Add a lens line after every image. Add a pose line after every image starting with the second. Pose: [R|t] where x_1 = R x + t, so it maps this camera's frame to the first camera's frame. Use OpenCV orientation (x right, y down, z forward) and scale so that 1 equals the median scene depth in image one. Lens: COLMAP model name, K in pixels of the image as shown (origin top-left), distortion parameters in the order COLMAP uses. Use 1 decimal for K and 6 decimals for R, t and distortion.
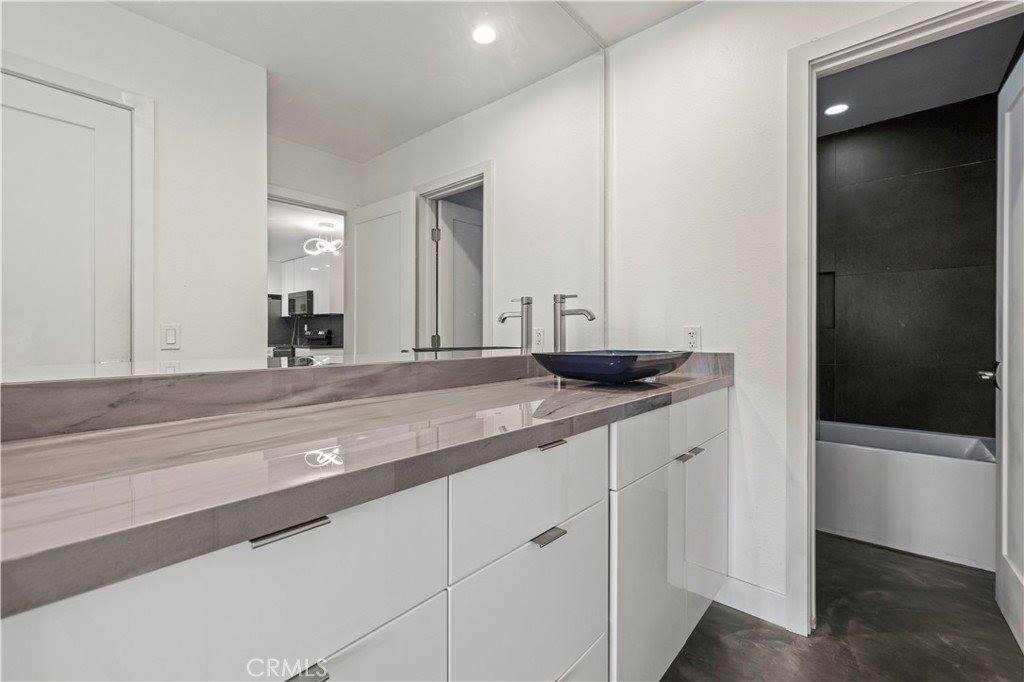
lens RADIAL K [[436.5, 0, 512.7], [0, 436.5, 341.7], [0, 0, 1]] dist [0.002361, -0.000086]
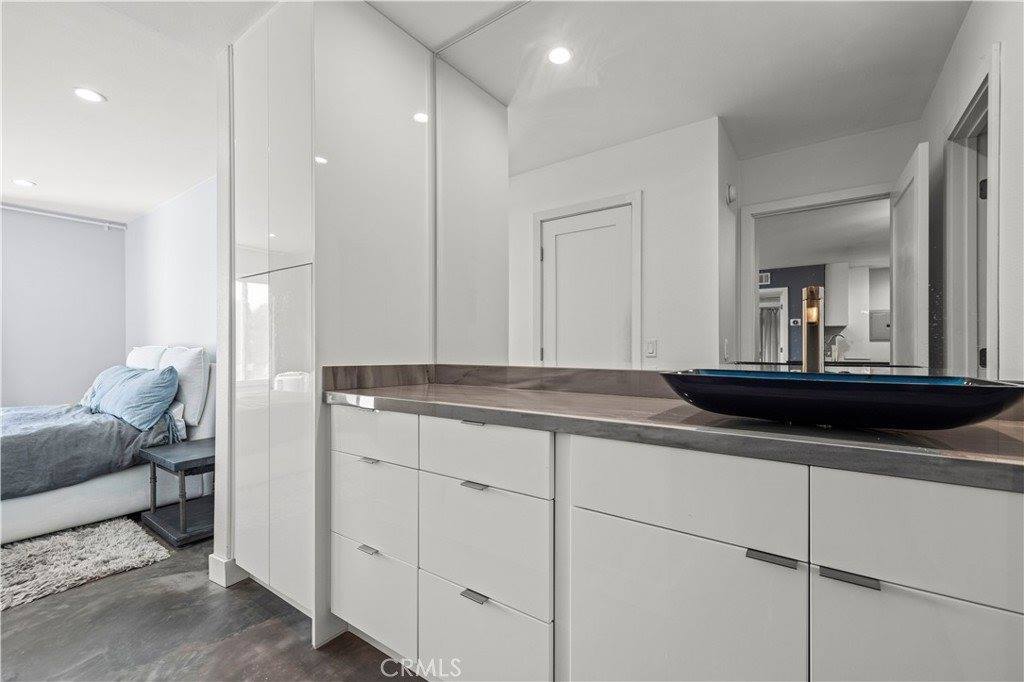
lens RADIAL K [[436.5, 0, 511.9], [0, 436.5, 345.2], [0, 0, 1]] dist [0.002361, -0.000086]
pose [[0.087681, -0.000590, -0.996148, 0.717940], [-0.008847, 0.999960, -0.001371, -0.013215], [0.996109, 0.008933, 0.087673, 0.472104]]
